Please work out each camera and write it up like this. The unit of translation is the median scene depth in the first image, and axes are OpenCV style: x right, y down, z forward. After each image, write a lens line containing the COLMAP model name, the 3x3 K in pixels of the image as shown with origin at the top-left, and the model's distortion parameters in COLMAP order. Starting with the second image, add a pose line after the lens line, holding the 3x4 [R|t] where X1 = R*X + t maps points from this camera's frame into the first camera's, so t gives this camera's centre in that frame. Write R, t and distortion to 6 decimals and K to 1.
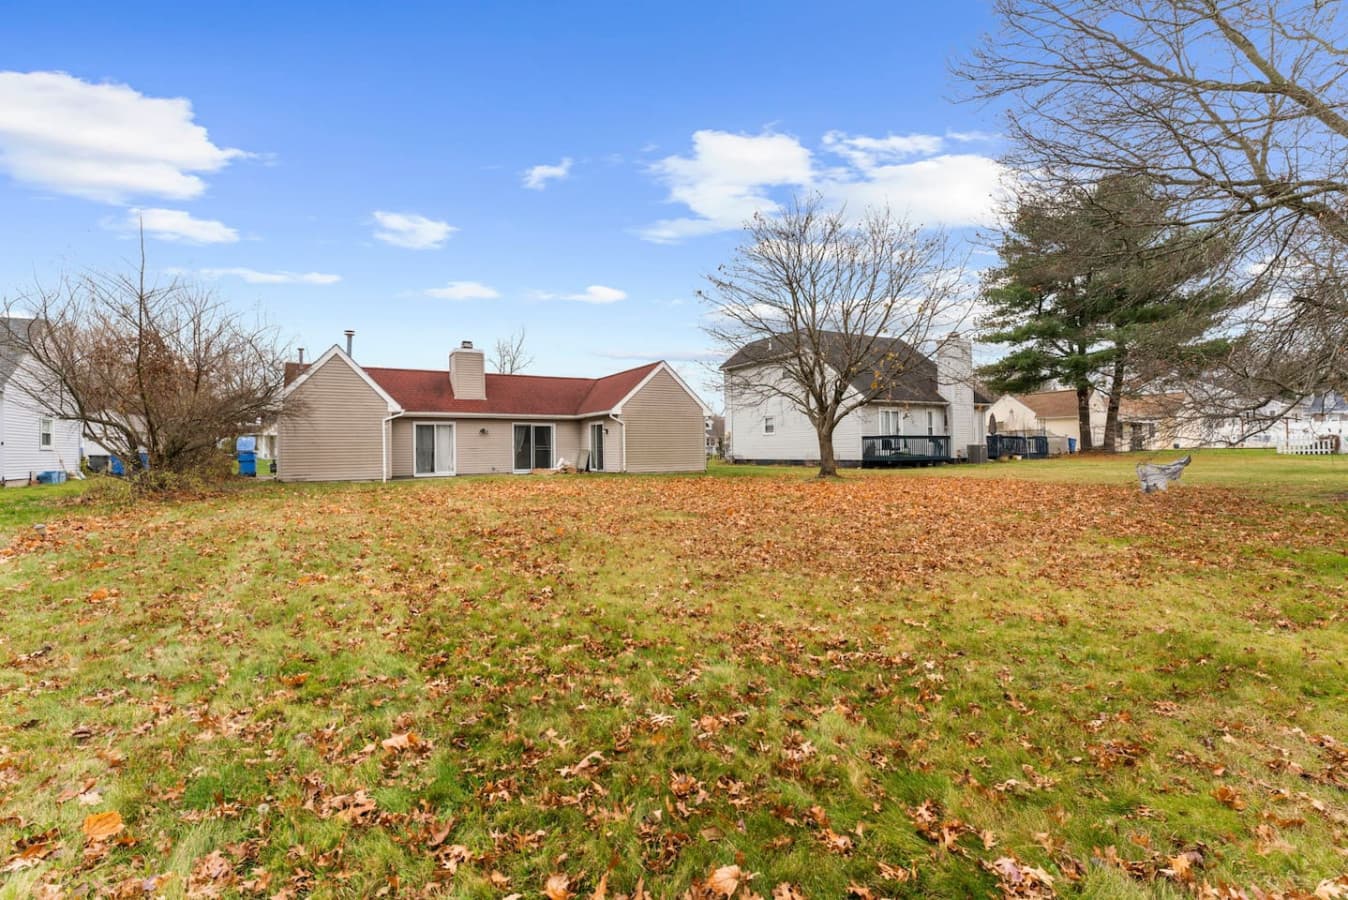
lens RADIAL K [[745.2, 0, 674.4], [0, 745.2, 450.7], [0, 0, 1]] dist [0.006113, 0.000053]
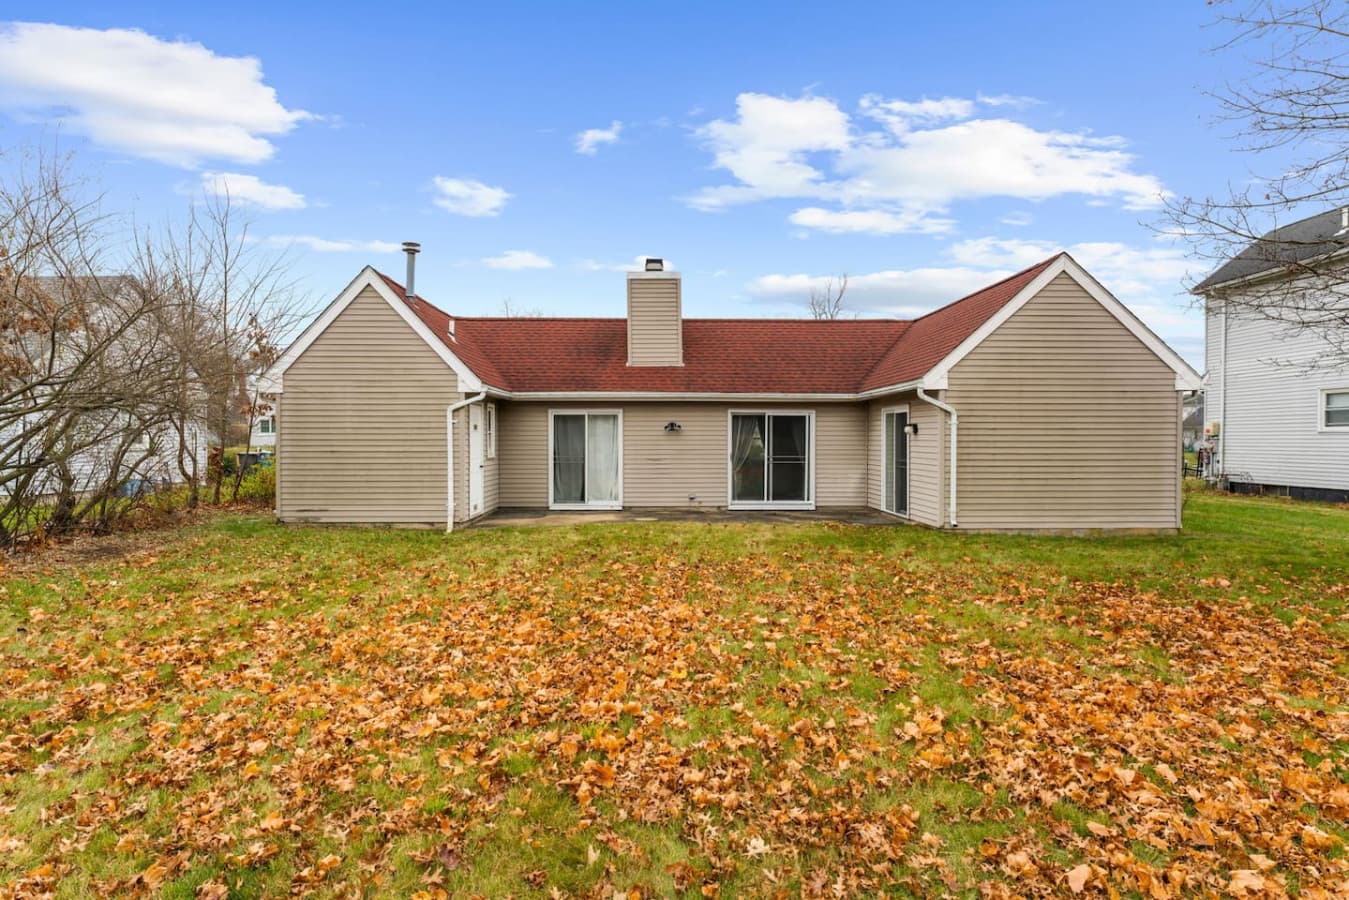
lens RADIAL K [[745.8, 0, 674.6], [0, 745.8, 452.7], [0, 0, 1]] dist [0.006113, 0.000053]
pose [[0.882810, 0.022091, -0.469211, -0.008473], [-0.008083, 0.999460, 0.031848, -0.024036], [0.469662, -0.024323, 0.882511, 0.528383]]
